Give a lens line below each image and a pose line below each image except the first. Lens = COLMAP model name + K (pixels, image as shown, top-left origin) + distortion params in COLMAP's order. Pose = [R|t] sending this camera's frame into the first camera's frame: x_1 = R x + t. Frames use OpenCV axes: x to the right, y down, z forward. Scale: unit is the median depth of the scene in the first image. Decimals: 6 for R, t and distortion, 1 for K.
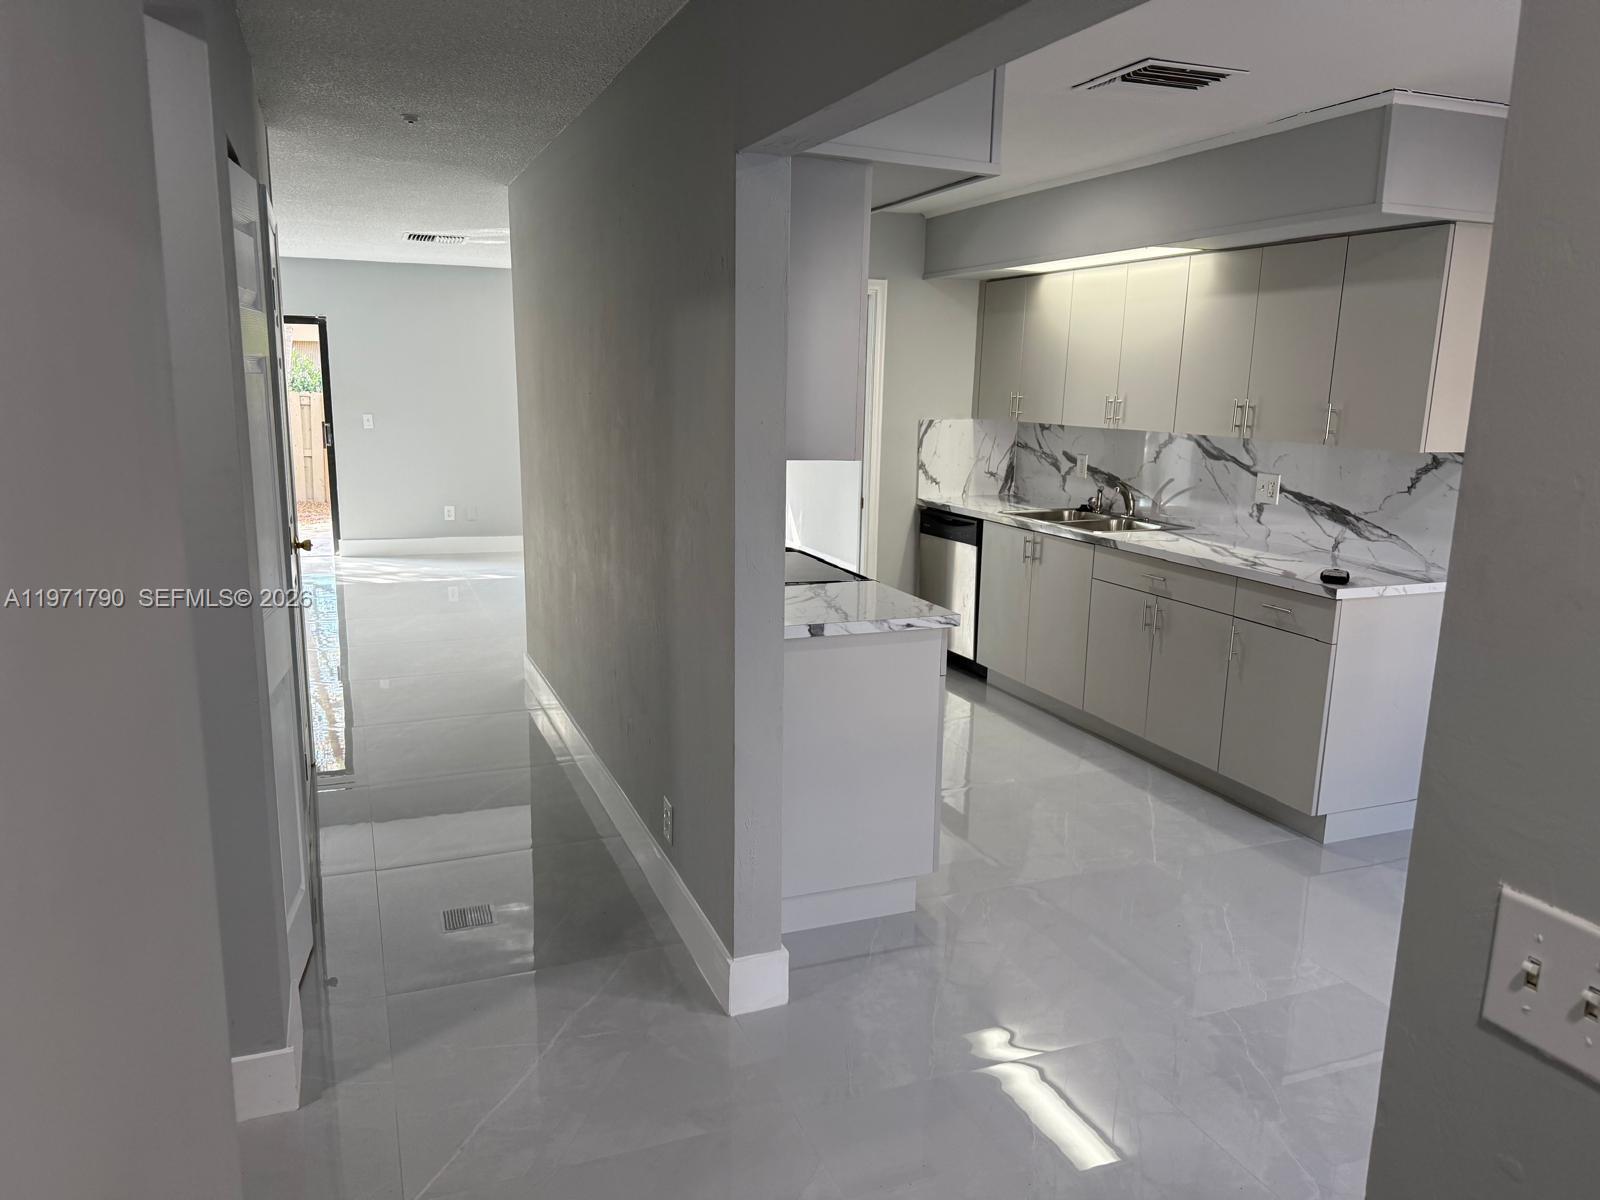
lens RADIAL K [[1106.5, 0, 799.2], [0, 1106.5, 609.1], [0, 0, 1]] dist [0.052525, -0.051882]
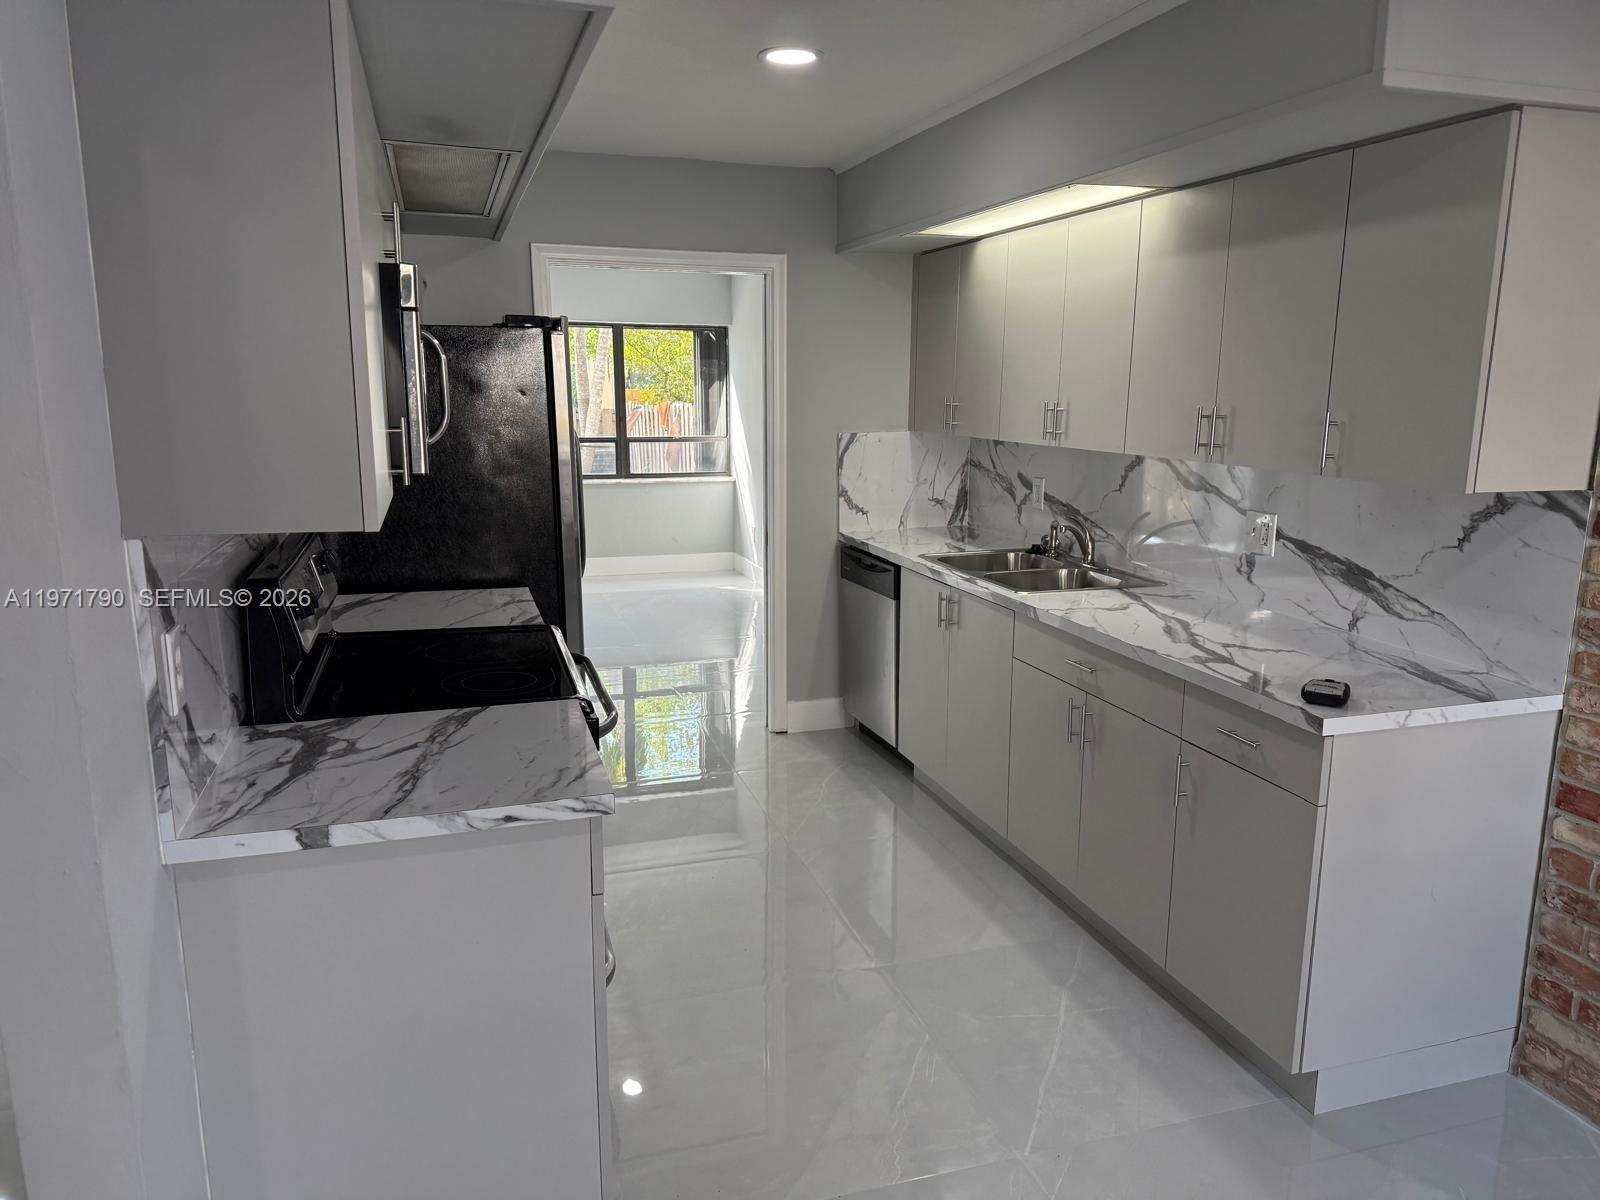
lens RADIAL K [[1106.5, 0, 804.2], [0, 1106.5, 607.6], [0, 0, 1]] dist [0.052525, -0.051882]
pose [[0.996847, -0.000830, -0.079343, 0.190057], [0.000570, 0.999994, -0.003292, -0.058925], [0.079346, 0.003236, 0.996842, 0.284260]]
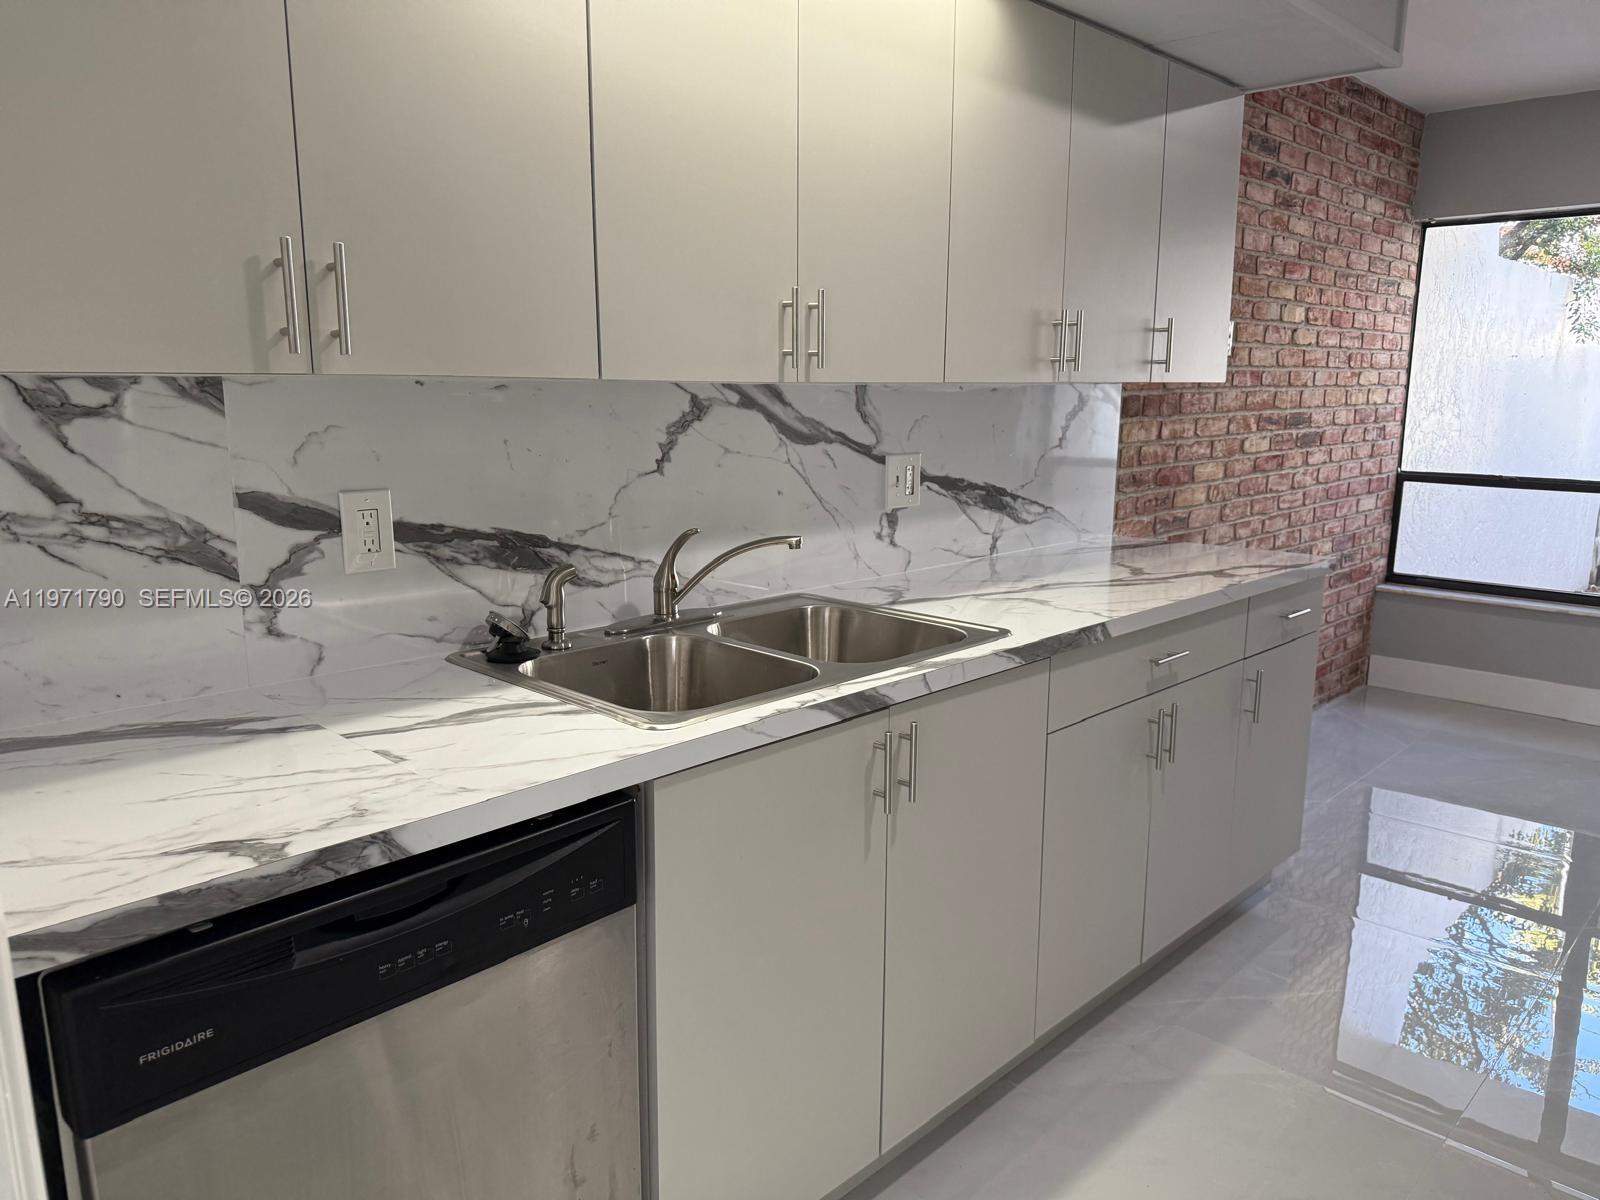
lens RADIAL K [[1106.5, 0, 801.3], [0, 1106.5, 589.5], [0, 0, 1]] dist [0.052525, -0.051882]
pose [[-0.377220, -0.205374, 0.903065, -0.064933], [0.166931, 0.944053, 0.284424, -0.217837], [-0.910955, 0.258040, -0.321833, 1.216705]]
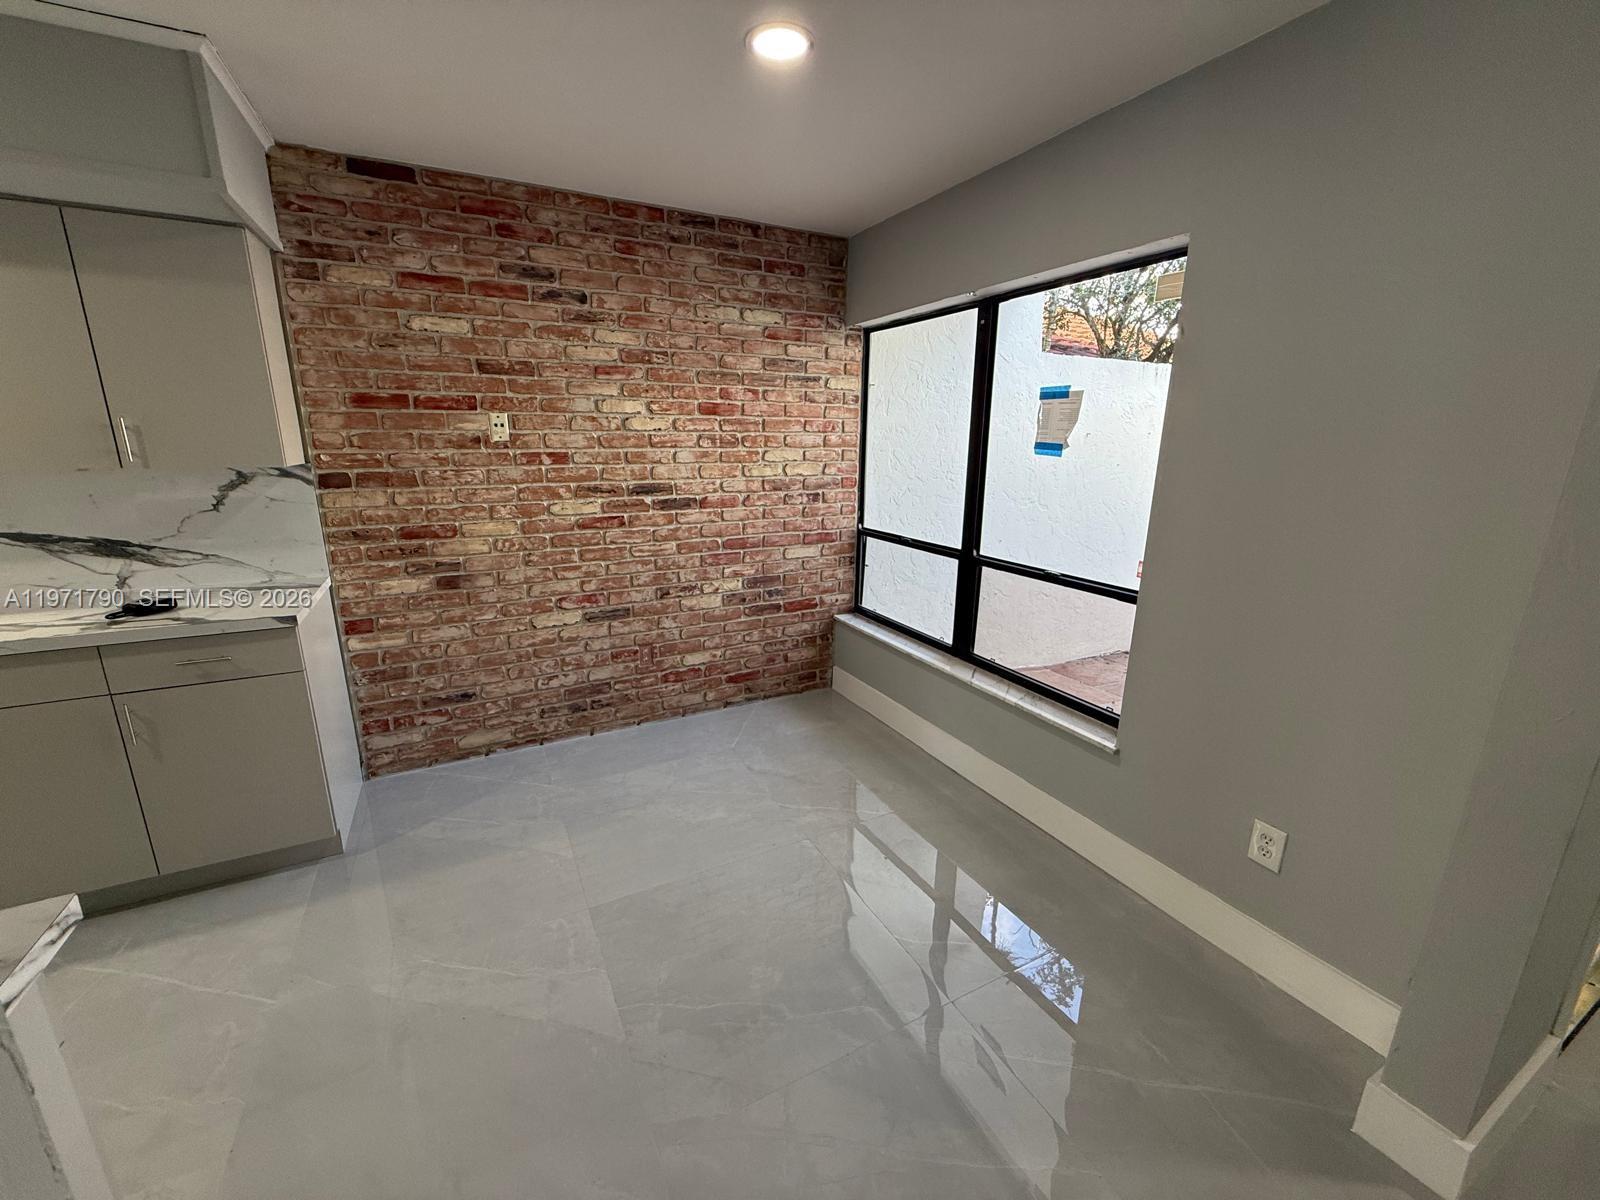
lens RADIAL K [[637.2, 0, 792.2], [0, 637.2, 603.9], [0, 0, 1]] dist [0.001491, 0.000476]
pose [[-0.096224, -0.275993, 0.956331, -0.058647], [0.188211, 0.938411, 0.289759, -0.080809], [-0.977403, 0.207874, -0.038353, 0.461465]]
